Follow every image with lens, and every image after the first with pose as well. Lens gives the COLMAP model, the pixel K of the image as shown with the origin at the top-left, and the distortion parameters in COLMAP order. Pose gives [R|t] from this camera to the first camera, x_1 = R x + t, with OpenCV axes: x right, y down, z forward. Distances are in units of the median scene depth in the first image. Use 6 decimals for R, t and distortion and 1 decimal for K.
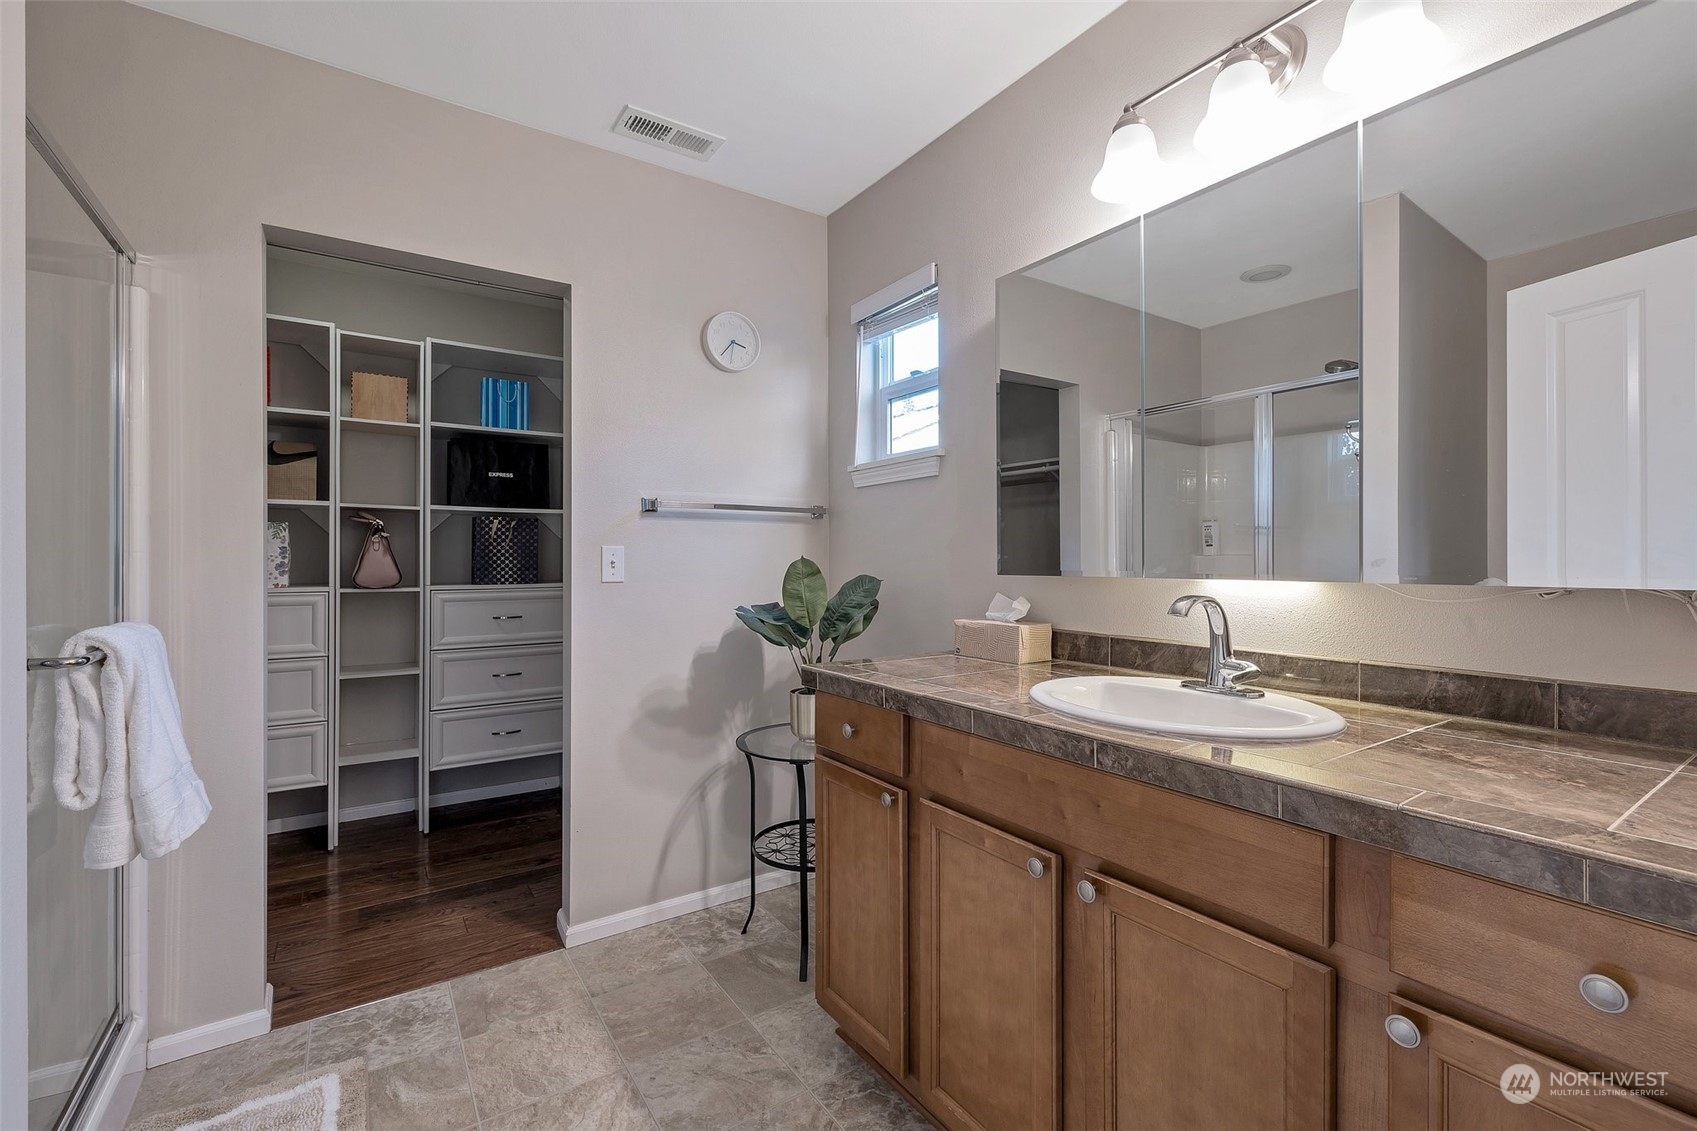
lens RADIAL K [[730.8, 0, 848.3], [0, 730.8, 563.1], [0, 0, 1]] dist [-0.001212, 0.000731]
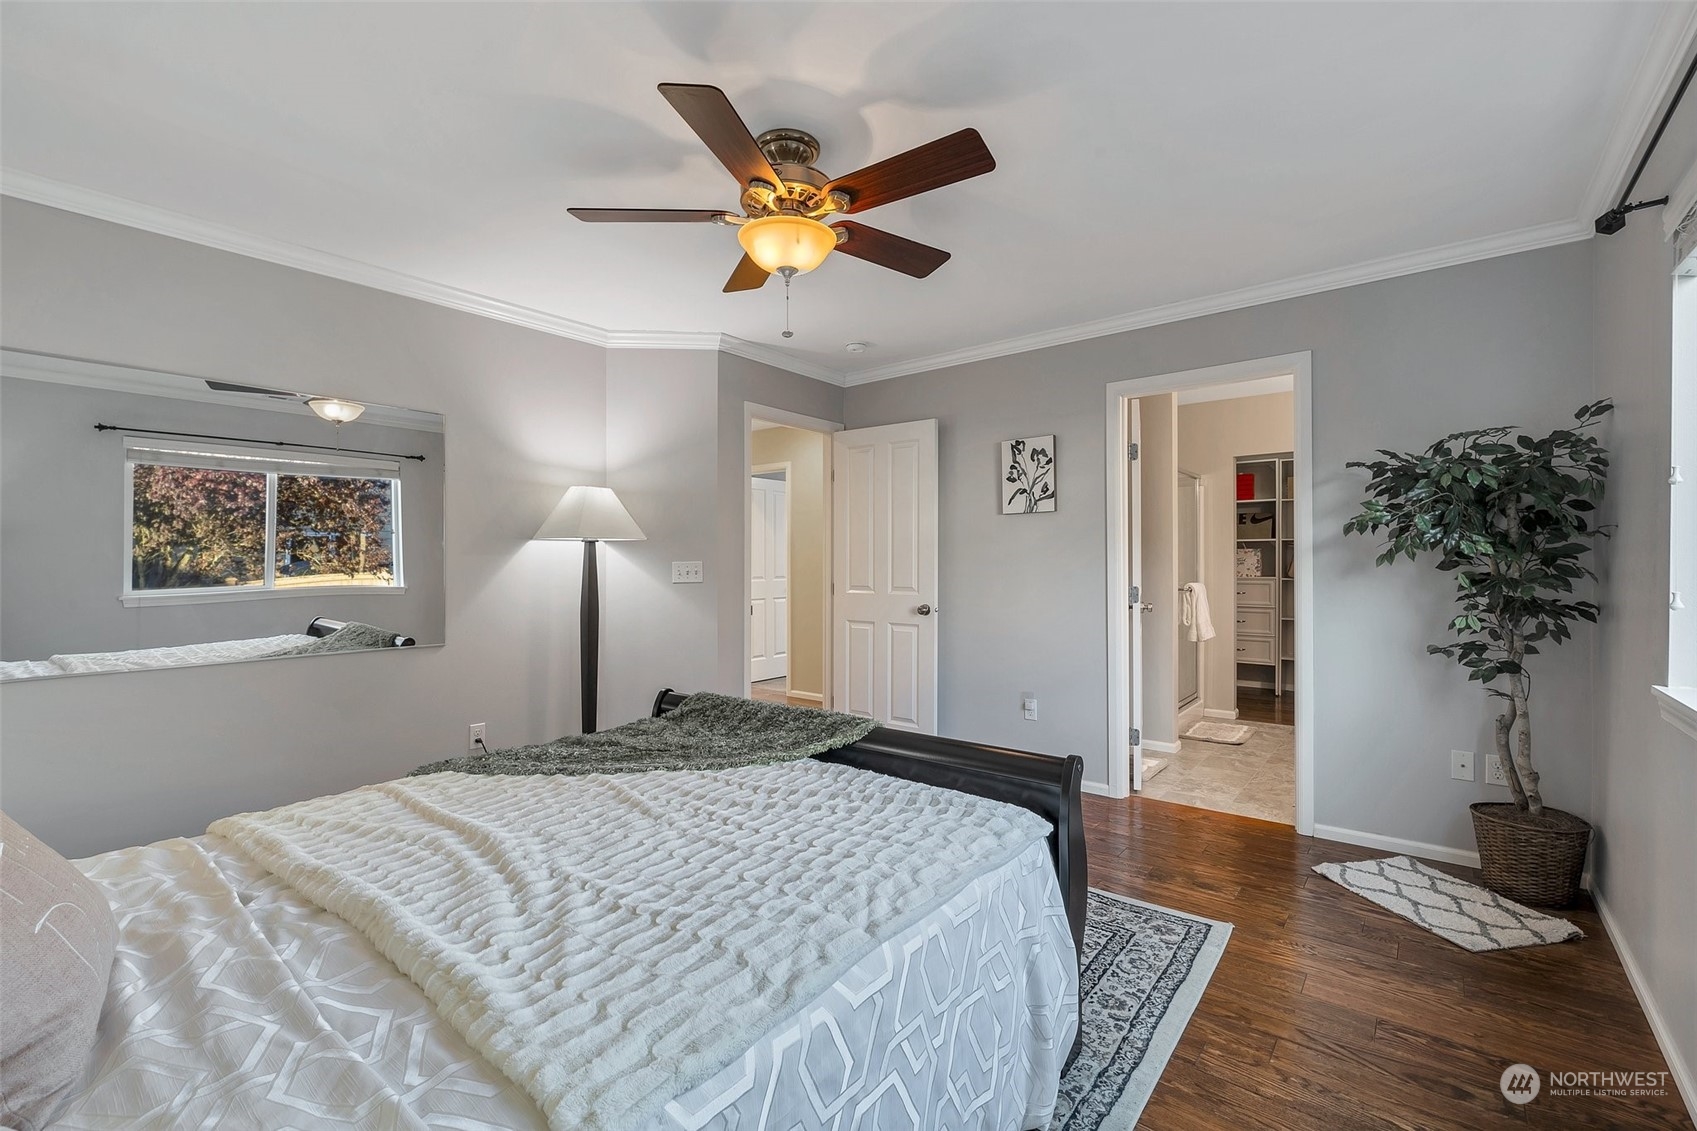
lens RADIAL K [[730.8, 0, 848.7], [0, 730.8, 563.9], [0, 0, 1]] dist [-0.001212, 0.000731]
pose [[0.299938, -0.003091, -0.953954, 2.115197], [0.001055, 0.999995, -0.002908, -0.006216], [0.953958, -0.000134, 0.299940, -1.887898]]
